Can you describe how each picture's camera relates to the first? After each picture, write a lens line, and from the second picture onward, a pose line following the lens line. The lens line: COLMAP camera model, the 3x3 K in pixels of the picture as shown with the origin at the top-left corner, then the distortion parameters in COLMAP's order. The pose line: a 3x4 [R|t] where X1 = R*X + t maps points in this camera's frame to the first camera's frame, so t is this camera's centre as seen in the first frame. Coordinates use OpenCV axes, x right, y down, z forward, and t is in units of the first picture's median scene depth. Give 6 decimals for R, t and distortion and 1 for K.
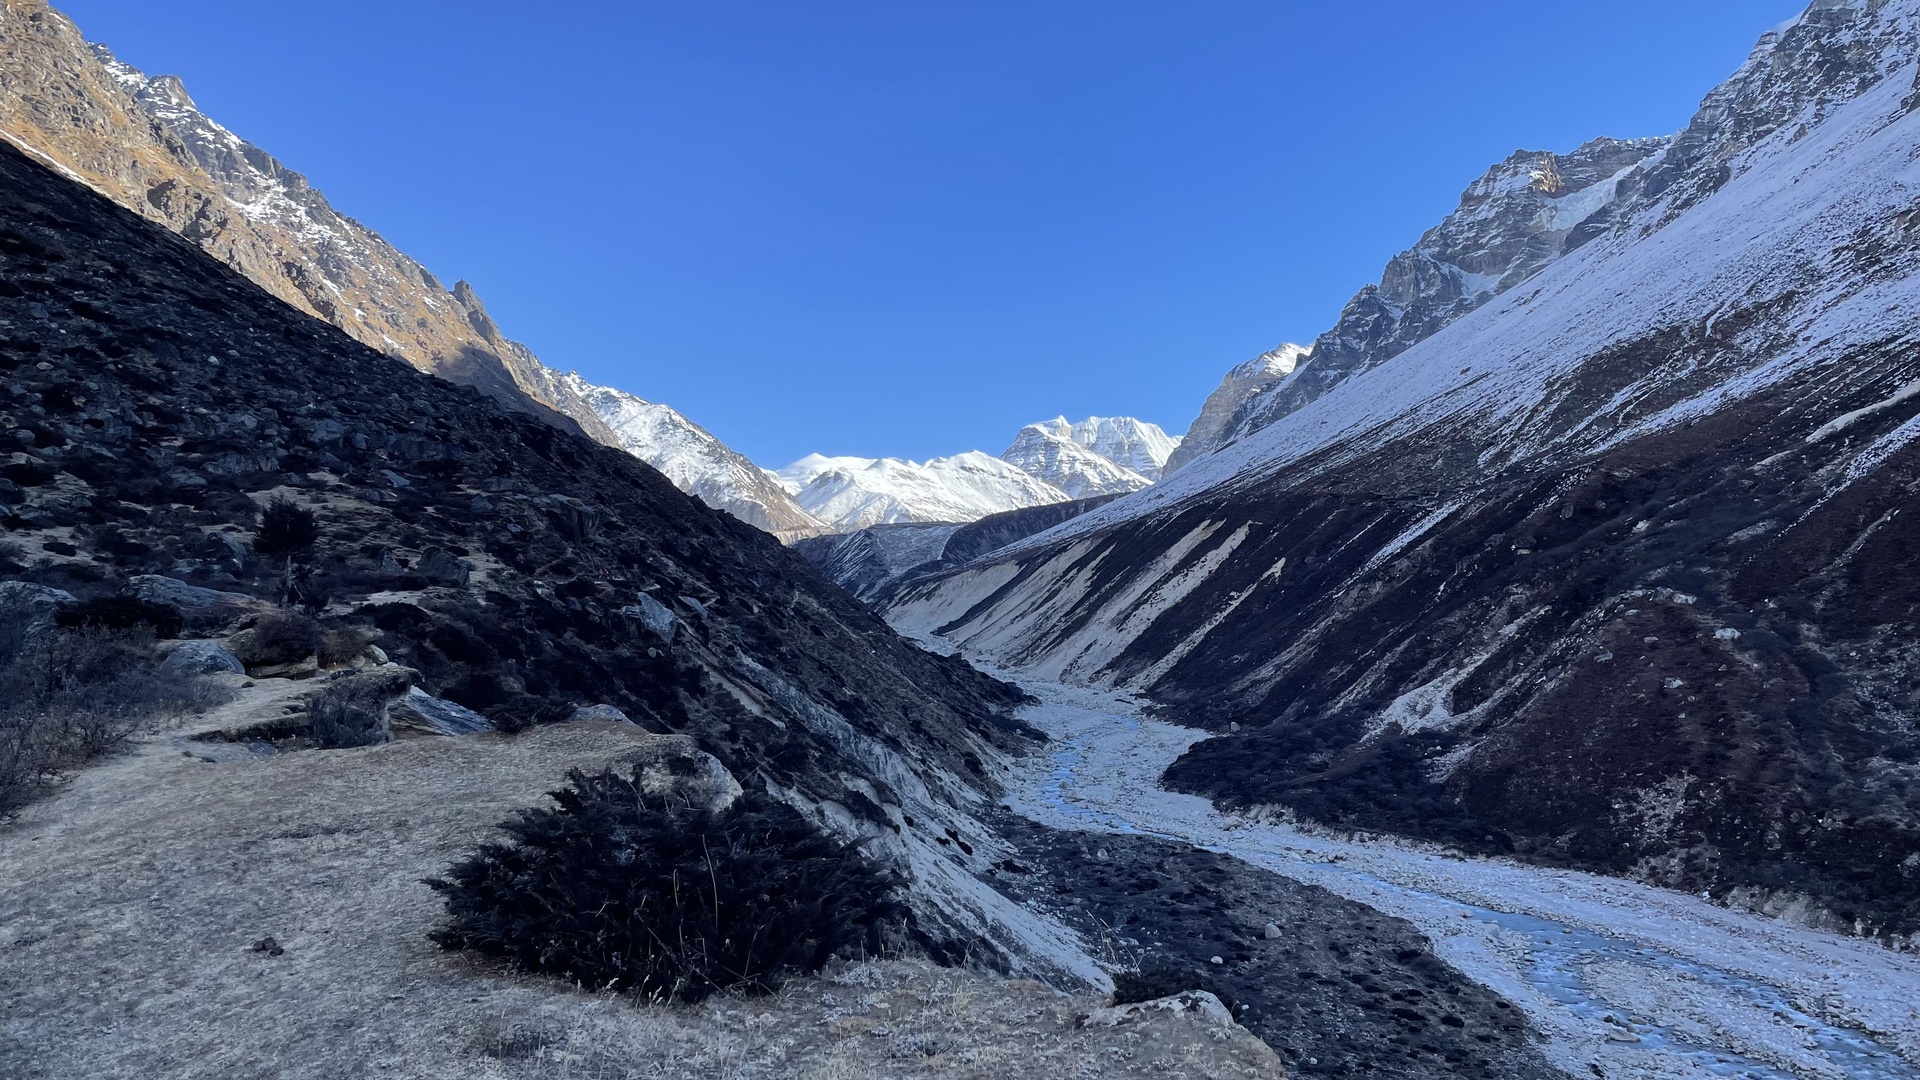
lens RADIAL K [[1451.0, 0, 959.9], [0, 1451.0, 526.0], [0, 0, 1]] dist [0.099317, -0.122447]
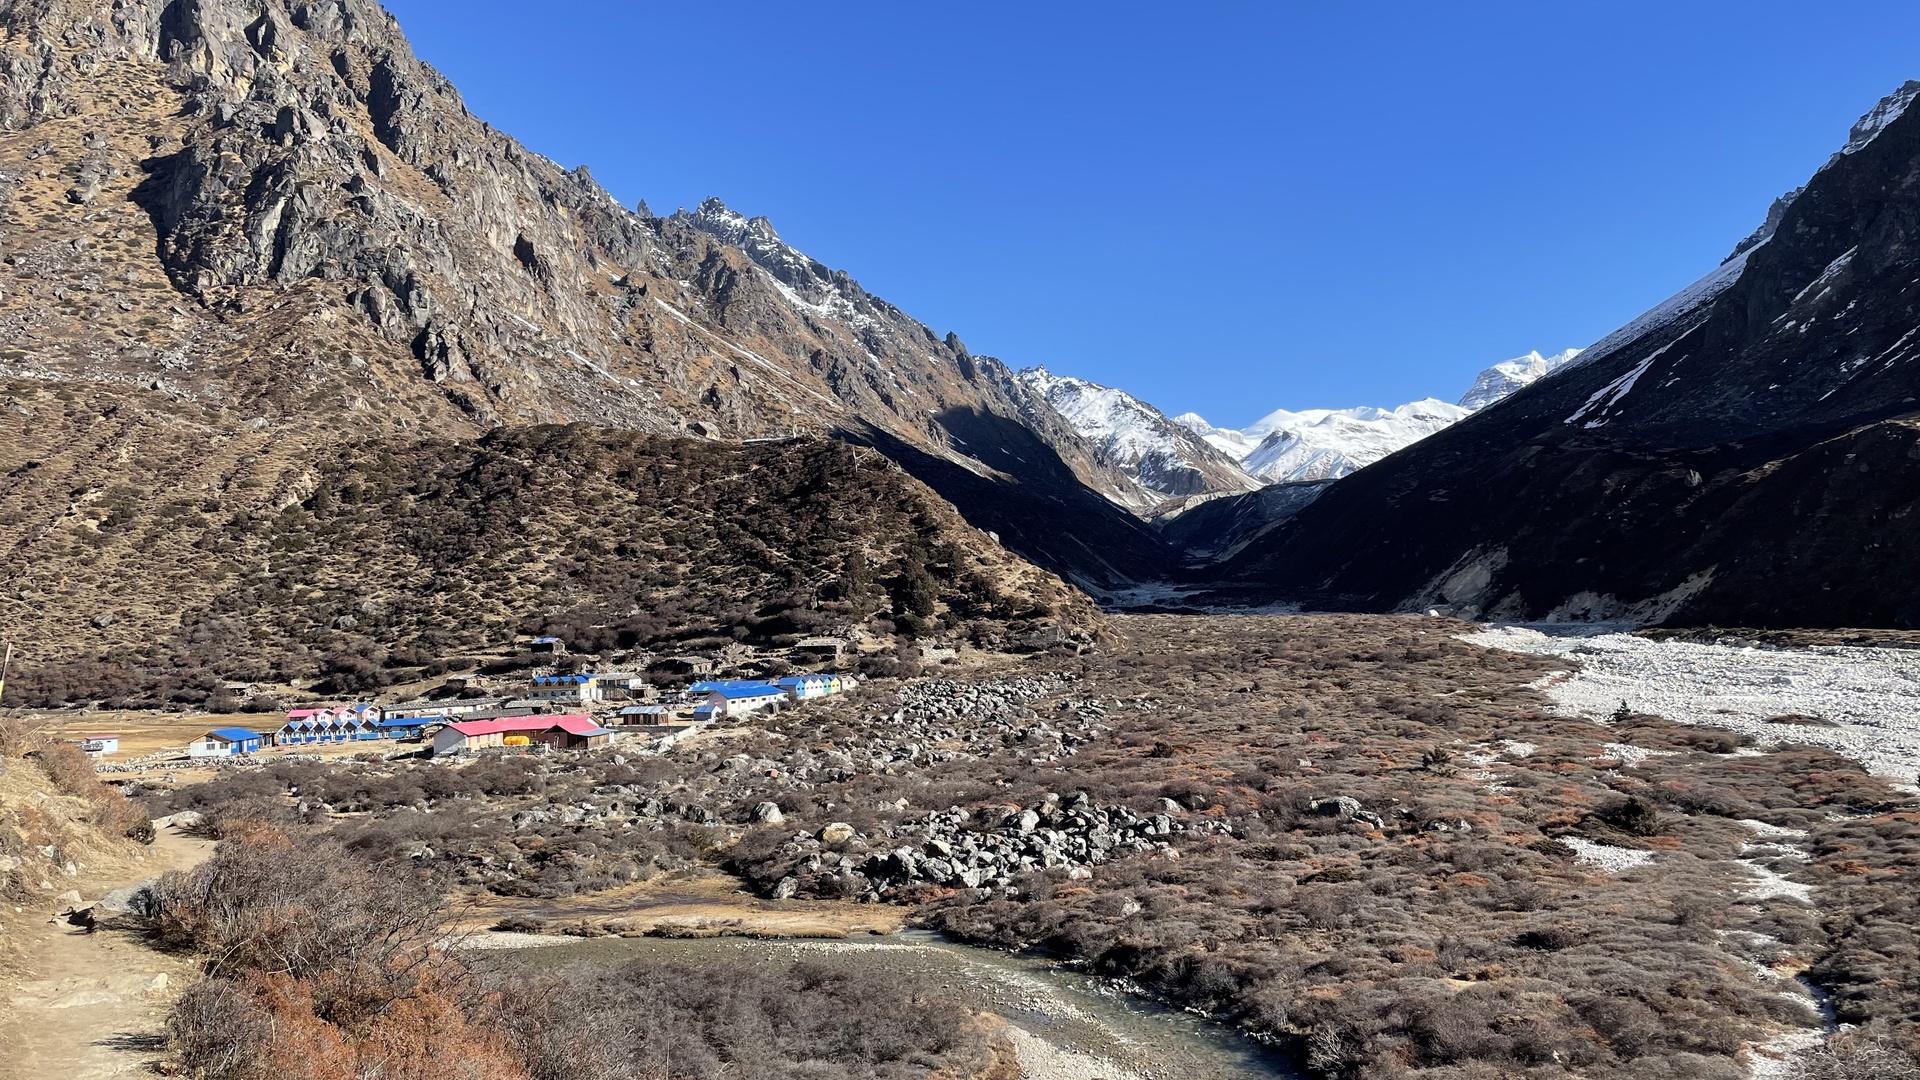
lens RADIAL K [[1451.0, 0, 959.9], [0, 1451.0, 526.0], [0, 0, 1]] dist [0.099317, -0.122447]
pose [[0.944989, -0.053380, -0.322717, 0.053628], [0.062412, 0.997894, 0.017697, -0.002961], [0.321092, -0.036865, 0.946330, -0.159304]]
